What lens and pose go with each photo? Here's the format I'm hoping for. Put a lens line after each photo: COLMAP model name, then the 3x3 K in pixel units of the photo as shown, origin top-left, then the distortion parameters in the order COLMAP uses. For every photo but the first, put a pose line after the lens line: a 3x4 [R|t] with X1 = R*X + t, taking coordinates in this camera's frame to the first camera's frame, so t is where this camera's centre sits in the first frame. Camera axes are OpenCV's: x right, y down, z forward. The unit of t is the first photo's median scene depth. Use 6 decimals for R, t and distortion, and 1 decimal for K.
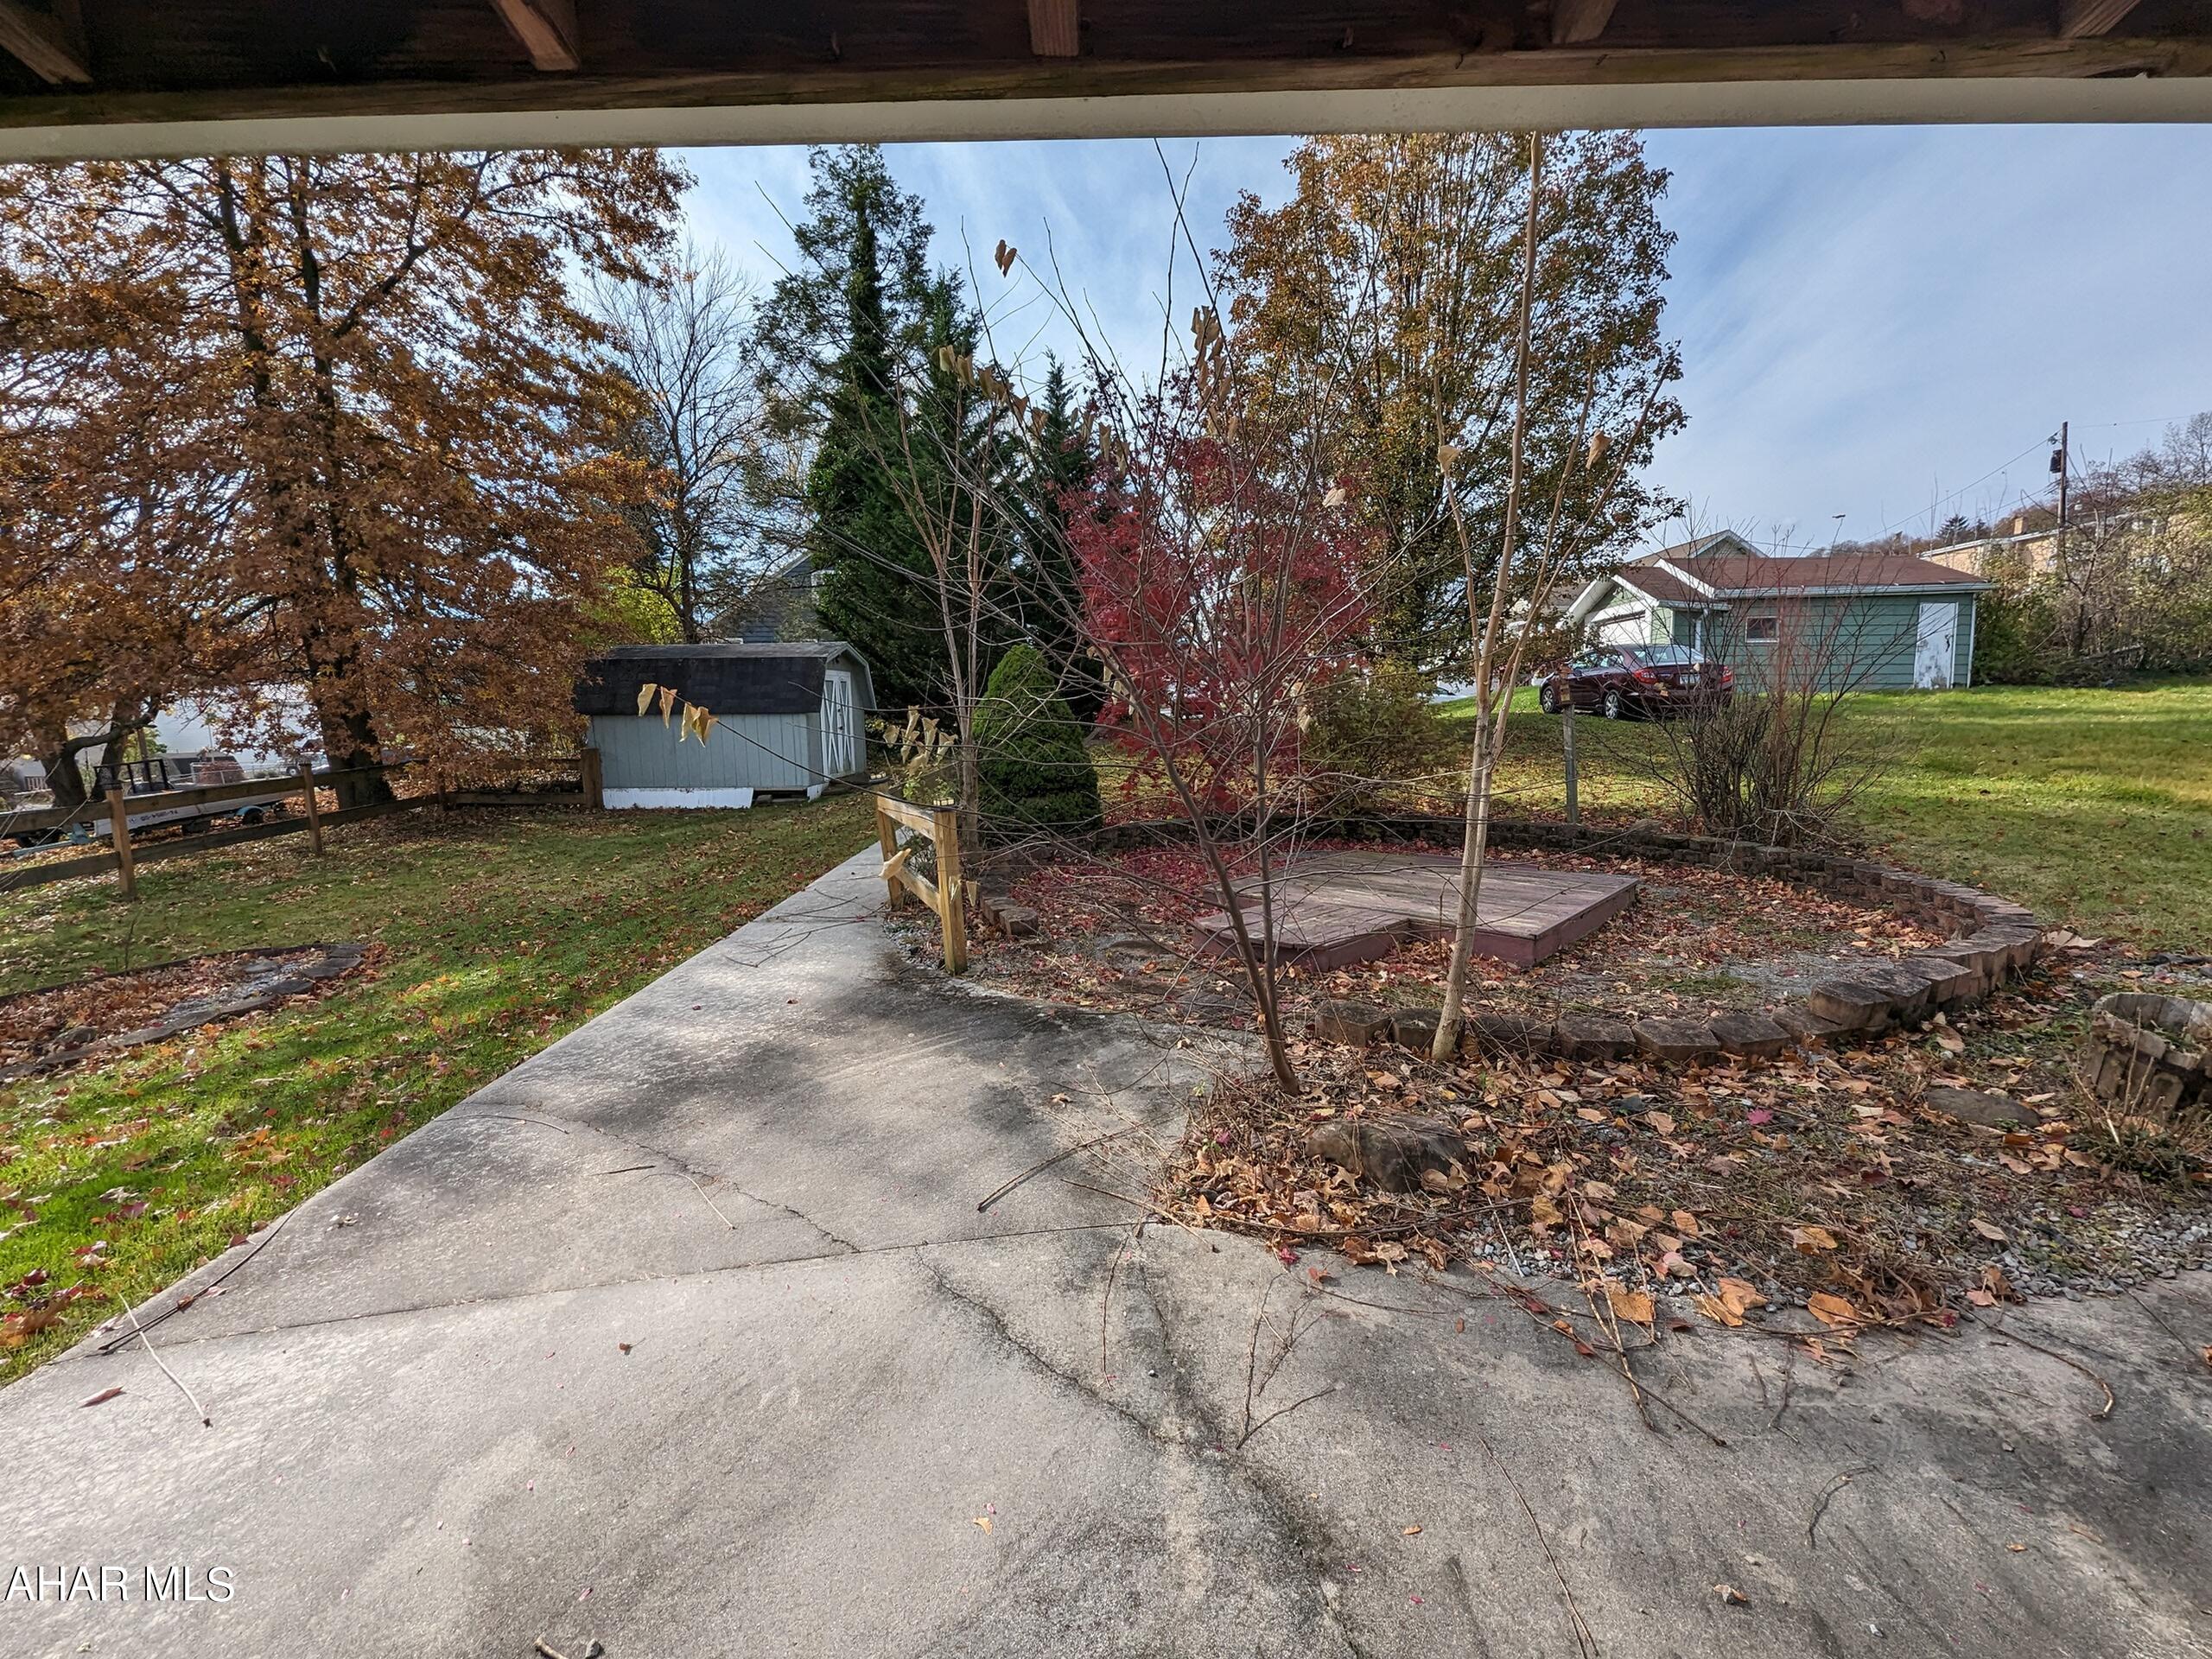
lens RADIAL K [[897.0, 0, 1109.0], [0, 897.0, 827.1], [0, 0, 1]] dist [0.002927, -0.000615]
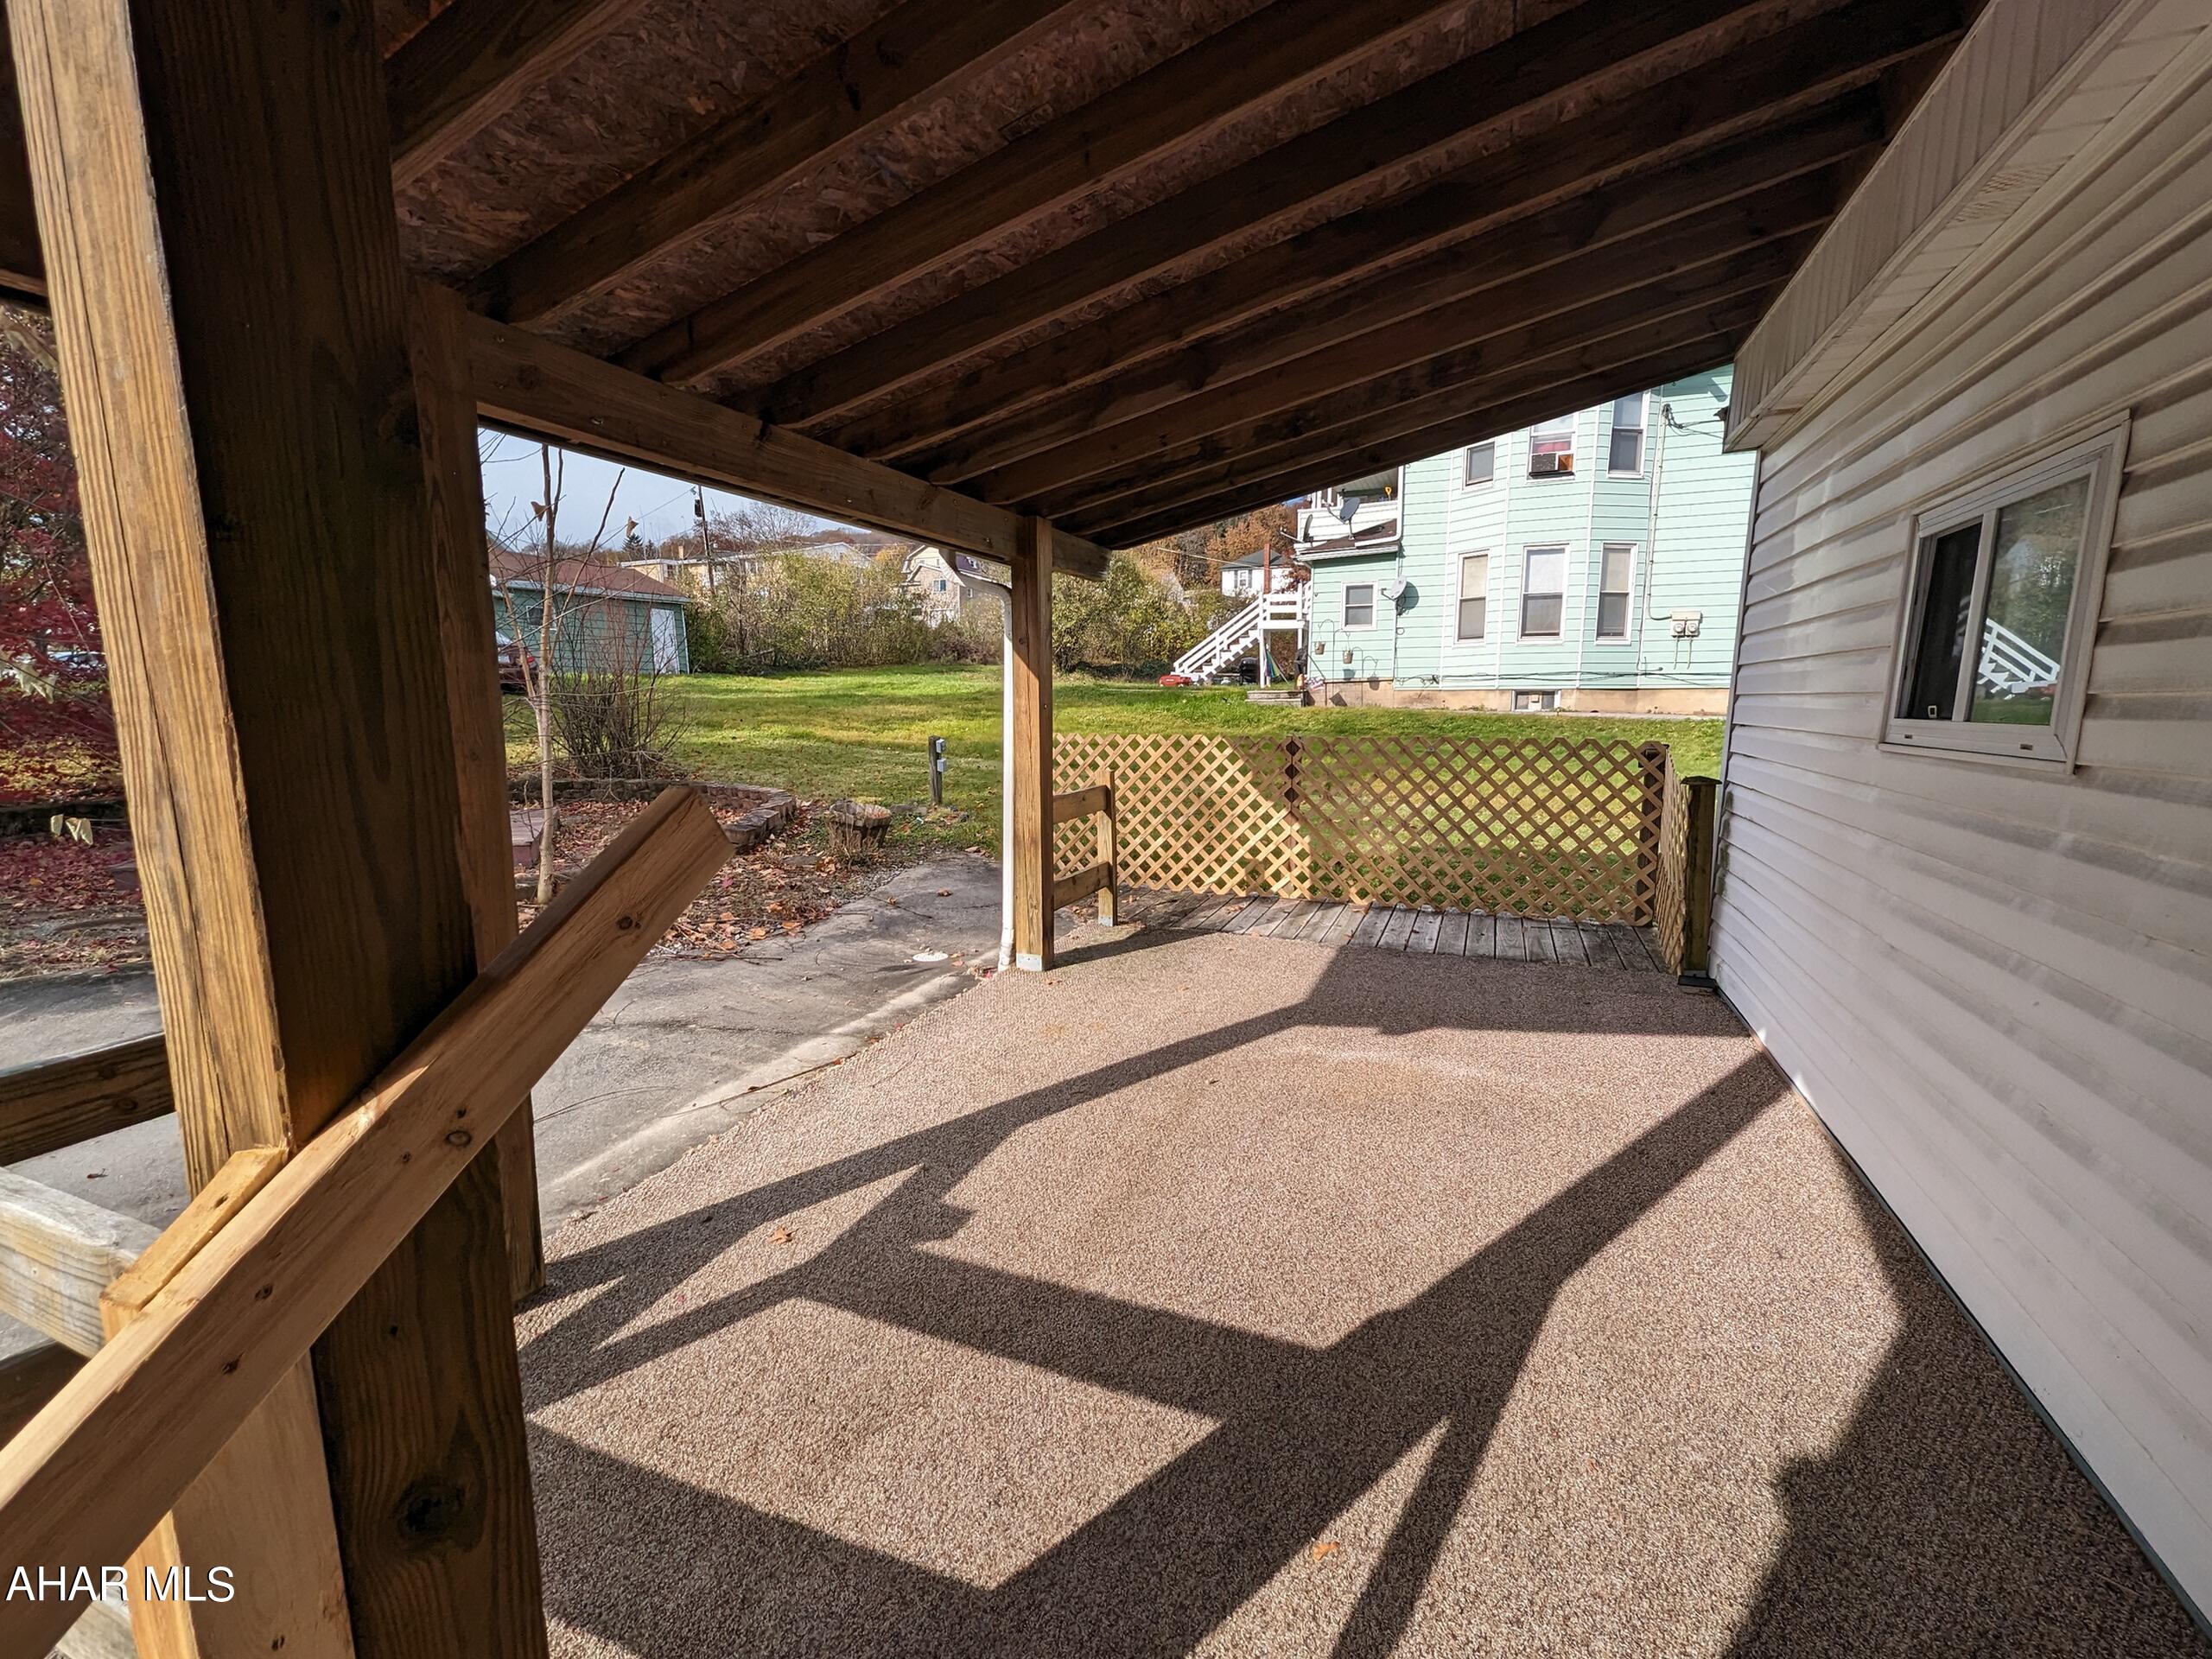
lens RADIAL K [[897.0, 0, 1111.5], [0, 897.0, 834.1], [0, 0, 1]] dist [0.002927, -0.000615]
pose [[0.350086, -0.133837, 0.927107, -0.302516], [0.109956, 0.988769, 0.101218, 0.047562], [-0.930242, 0.066506, 0.360871, -0.184364]]
